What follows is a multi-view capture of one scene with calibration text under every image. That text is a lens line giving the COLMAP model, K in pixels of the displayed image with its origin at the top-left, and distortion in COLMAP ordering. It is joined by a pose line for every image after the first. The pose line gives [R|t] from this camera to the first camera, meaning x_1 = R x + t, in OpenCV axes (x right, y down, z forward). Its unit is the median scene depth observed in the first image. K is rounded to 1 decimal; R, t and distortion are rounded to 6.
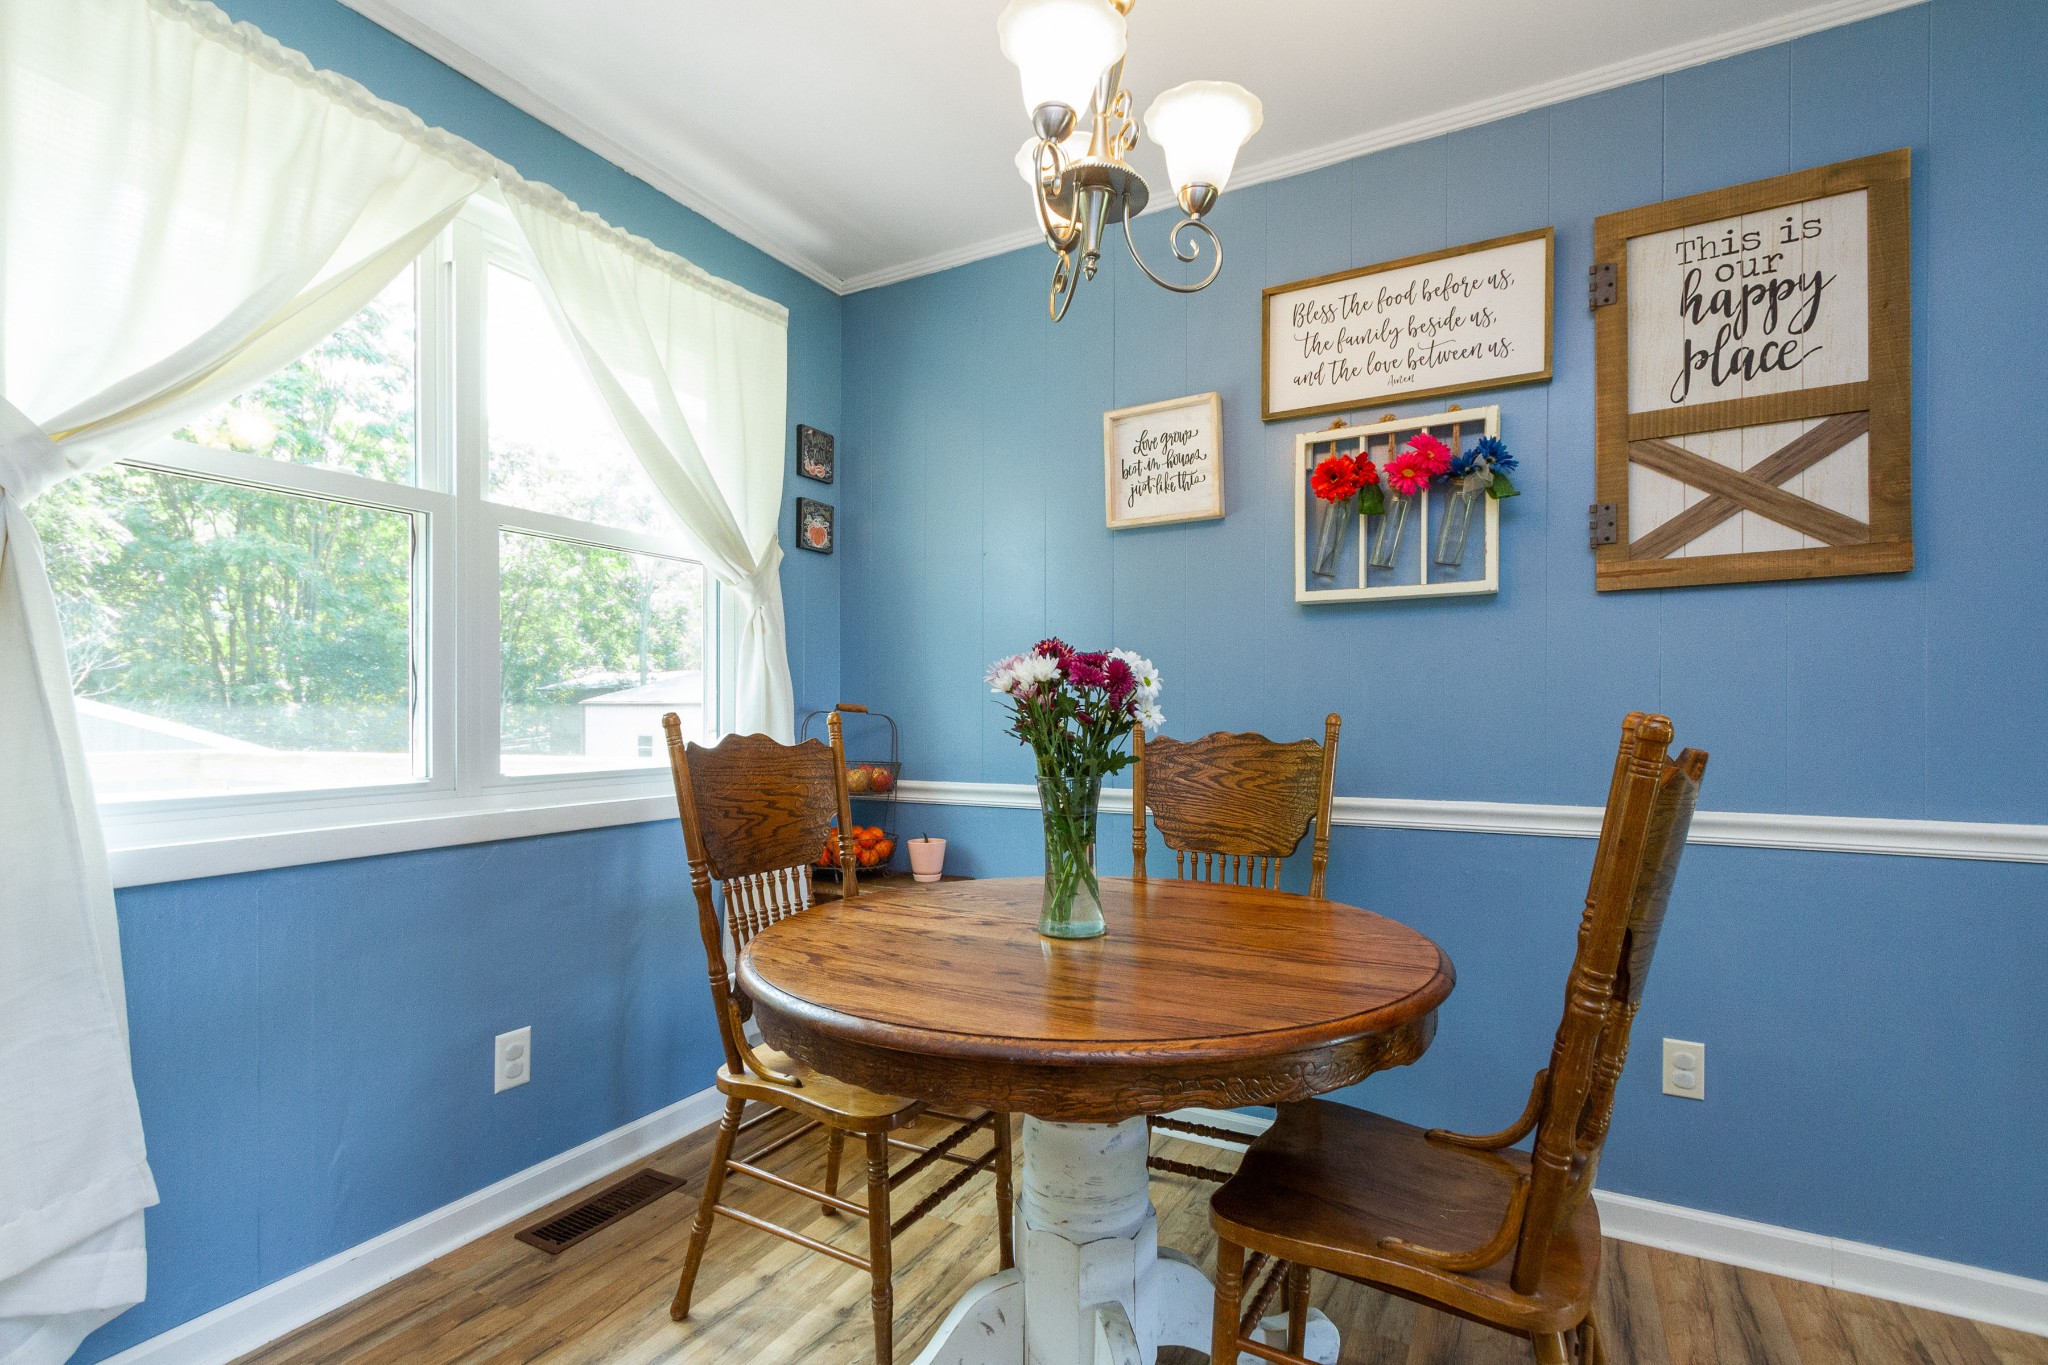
lens RADIAL K [[945.6, 0, 1008.1], [0, 945.6, 692.0], [0, 0, 1]] dist [0.009335, -0.005191]
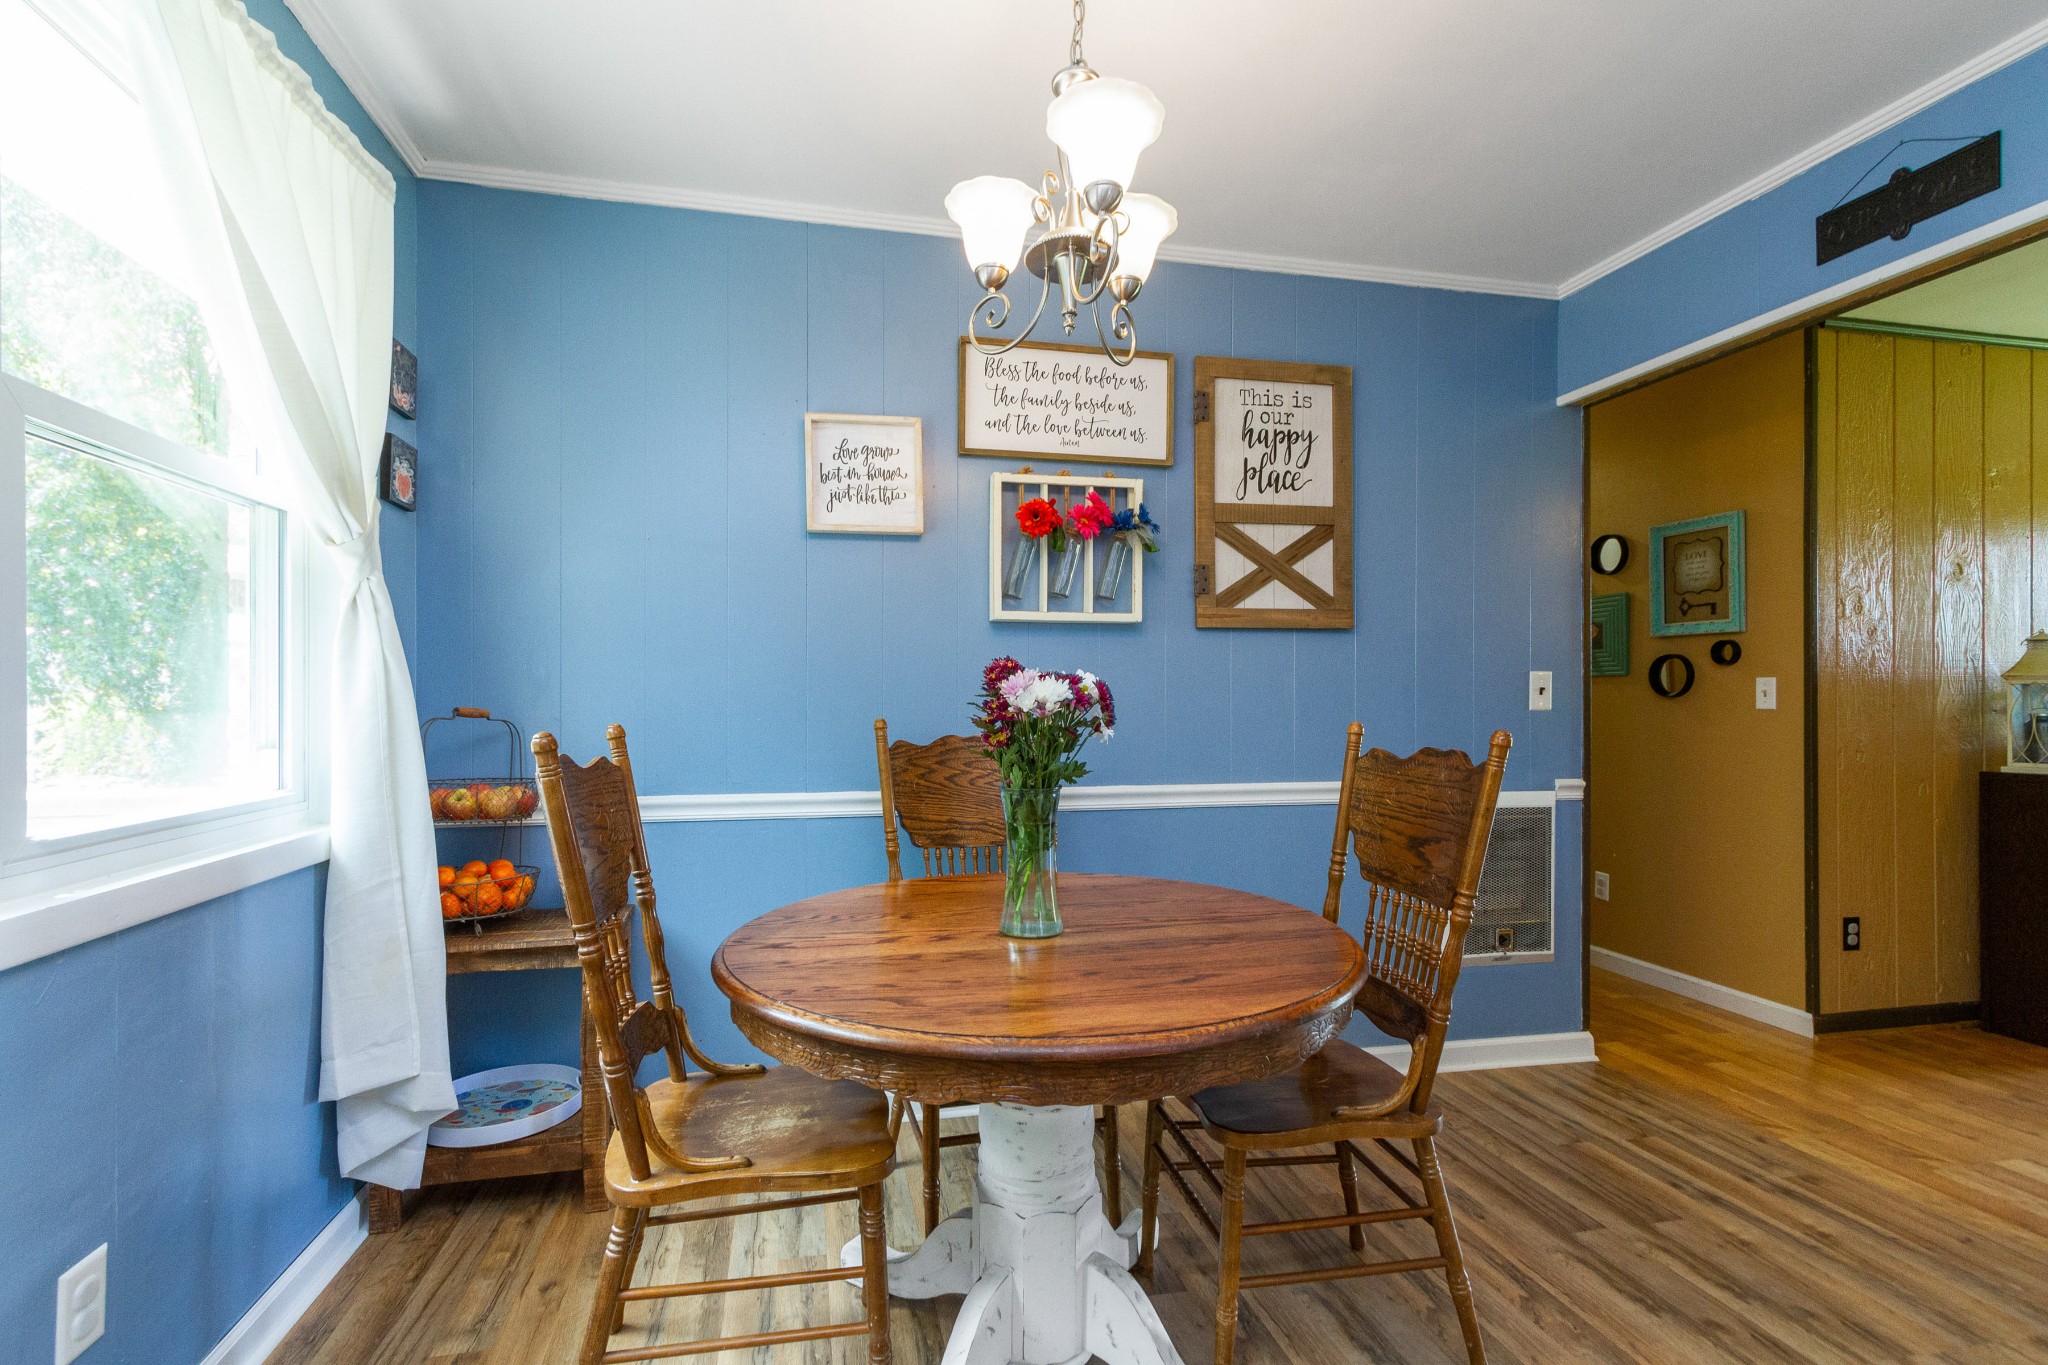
lens RADIAL K [[932.3, 0, 1015.6], [0, 932.3, 677.9], [0, 0, 1]] dist [0.006862, -0.000333]
pose [[0.752159, 0.016528, 0.658774, -0.461249], [-0.015961, 0.999849, -0.006861, -0.019308], [-0.658788, -0.005354, 0.752310, 0.152876]]
